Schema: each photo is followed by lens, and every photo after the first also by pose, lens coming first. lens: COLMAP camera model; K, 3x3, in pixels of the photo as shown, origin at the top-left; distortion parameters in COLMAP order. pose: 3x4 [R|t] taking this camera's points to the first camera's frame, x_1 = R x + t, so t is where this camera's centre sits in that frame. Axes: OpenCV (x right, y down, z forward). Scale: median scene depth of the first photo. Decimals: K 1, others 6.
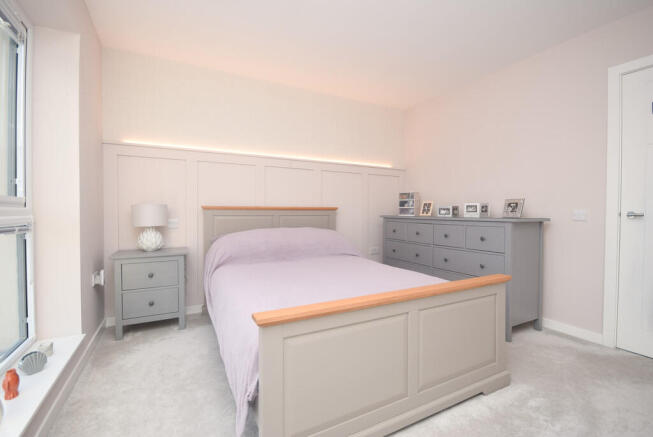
lens RADIAL K [[290.5, 0, 324.1], [0, 290.5, 216.0], [0, 0, 1]] dist [-0.001984, -0.000939]
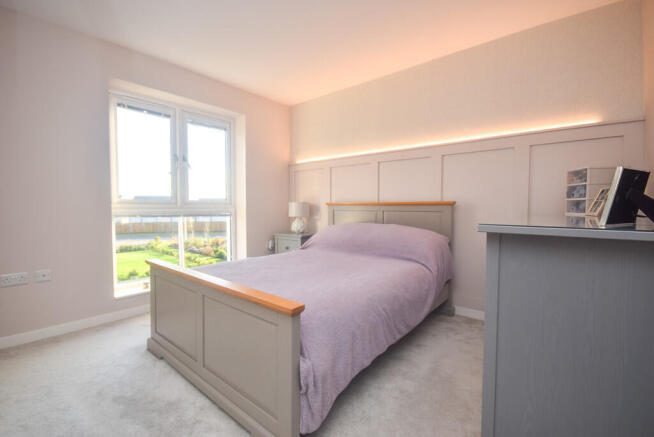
lens RADIAL K [[291.0, 0, 324.6], [0, 291.0, 216.0], [0, 0, 1]] dist [-0.001984, -0.000939]
pose [[0.374316, 0.027378, -0.926897, 0.616067], [-0.014035, 0.999617, 0.023858, -0.005594], [0.927195, 0.004079, 0.374557, 0.411930]]
